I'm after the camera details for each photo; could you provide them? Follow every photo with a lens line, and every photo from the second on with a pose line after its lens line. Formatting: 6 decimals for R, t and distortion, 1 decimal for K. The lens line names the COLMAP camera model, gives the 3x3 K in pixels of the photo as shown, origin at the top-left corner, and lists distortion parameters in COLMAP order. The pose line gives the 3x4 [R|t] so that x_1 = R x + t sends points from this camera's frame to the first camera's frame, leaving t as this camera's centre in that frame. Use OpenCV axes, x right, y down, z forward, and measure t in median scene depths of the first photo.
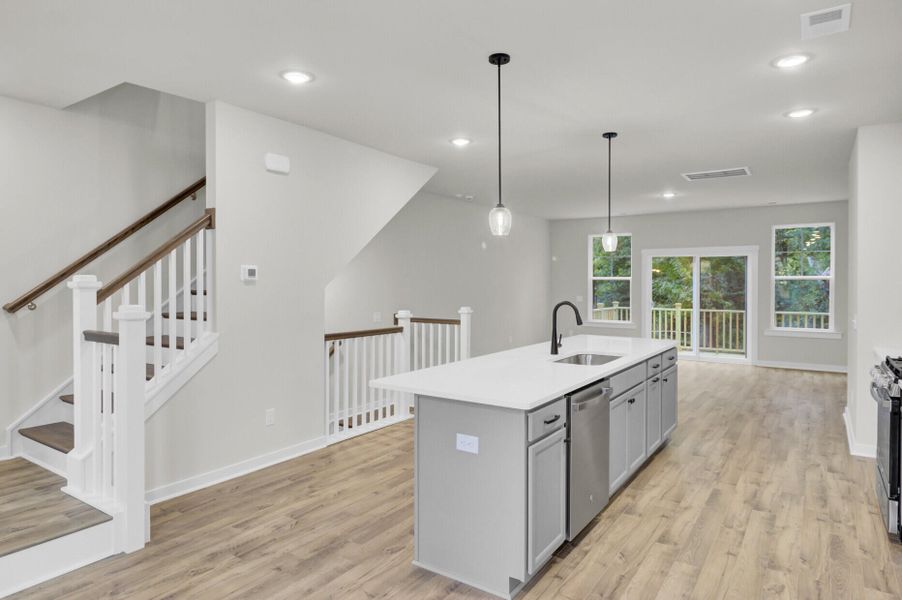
lens RADIAL K [[546.4, 0, 454.7], [0, 546.4, 290.4], [0, 0, 1]] dist [0.001105, 0.001205]
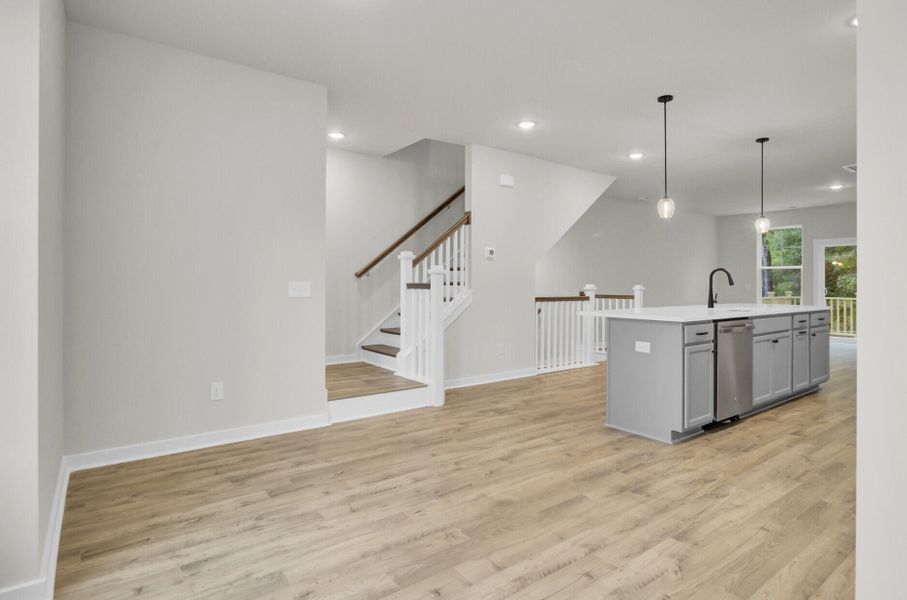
lens RADIAL K [[486.6, 0, 458.3], [0, 486.6, 285.5], [0, 0, 1]] dist [0.000076, 0.001522]
pose [[0.945752, 0.001025, -0.324888, -0.016712], [-0.005654, 0.999896, -0.013303, 0.085670], [0.324841, 0.014418, 0.945659, -0.349972]]
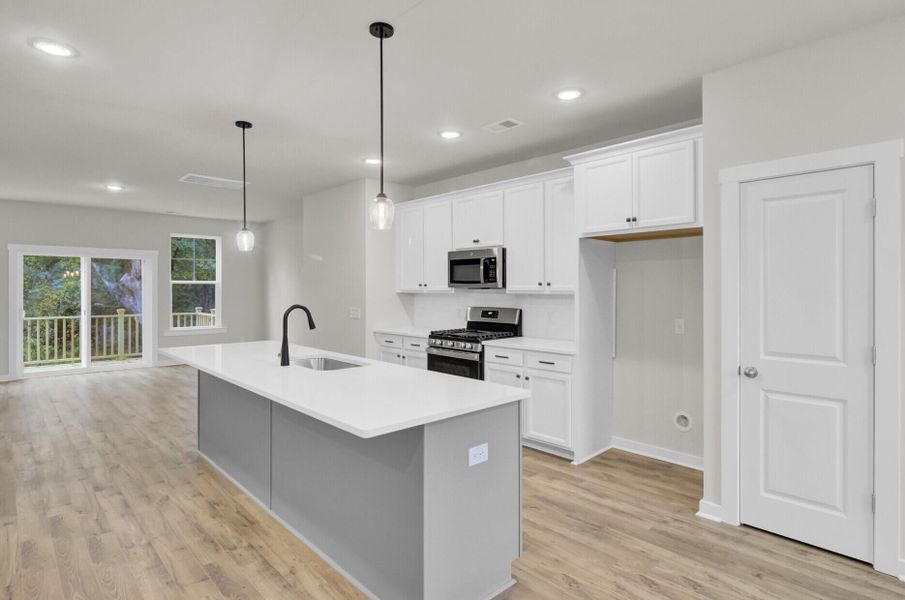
lens RADIAL K [[478.0, 0, 467.7], [0, 478.0, 285.8], [0, 0, 1]] dist [-0.004097, 0.001476]
pose [[0.197488, 0.003169, 0.980300, -0.536999], [0.015412, 0.999861, -0.006337, -0.001149], [-0.980184, 0.016360, 0.197412, 0.589509]]
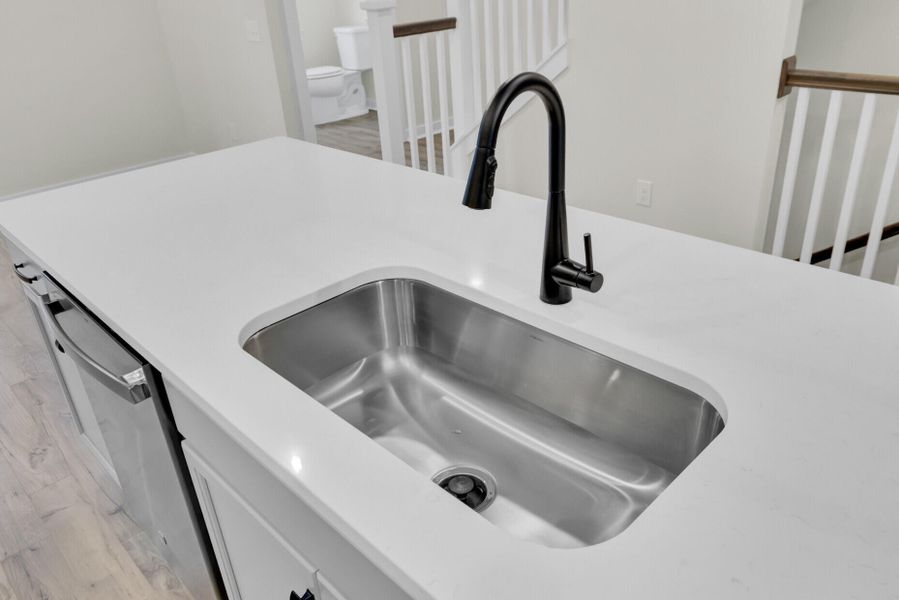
lens RADIAL K [[654.3, 0, 450.0], [0, 654.3, 301.4], [0, 0, 1]] dist [0.012366, -0.001124]
pose [[-0.197220, 0.465266, -0.862920, 0.465147], [0.044059, 0.883526, 0.466306, -0.019166], [0.979369, 0.053945, -0.194749, 1.069326]]
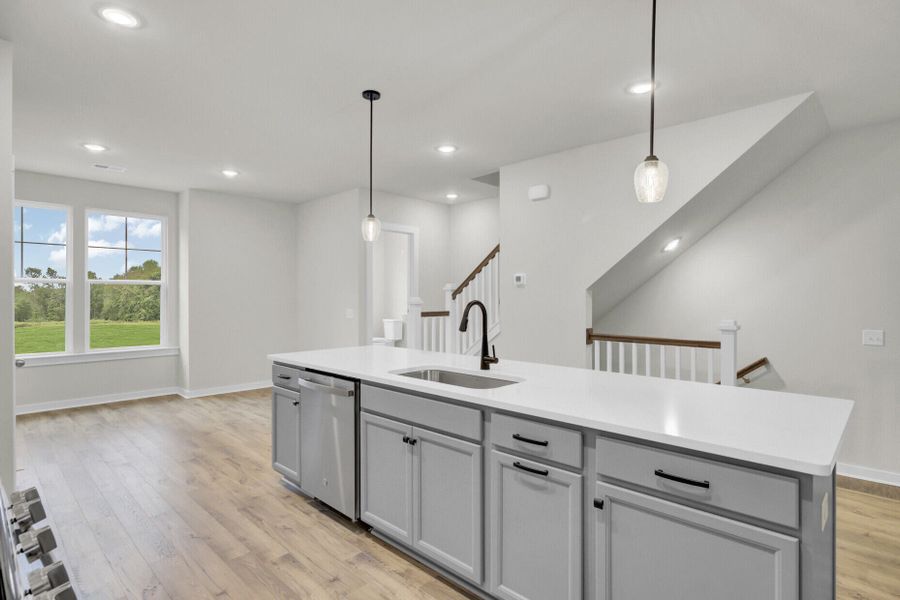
lens RADIAL K [[458.1, 0, 448.3], [0, 458.1, 298.4], [0, 0, 1]] dist [0.006423, 0.000144]
pose [[-0.179177, 0.002869, -0.983813, 0.874779], [-0.012391, 0.999910, 0.005173, 0.014443], [0.983739, 0.013118, -0.179125, 1.124813]]
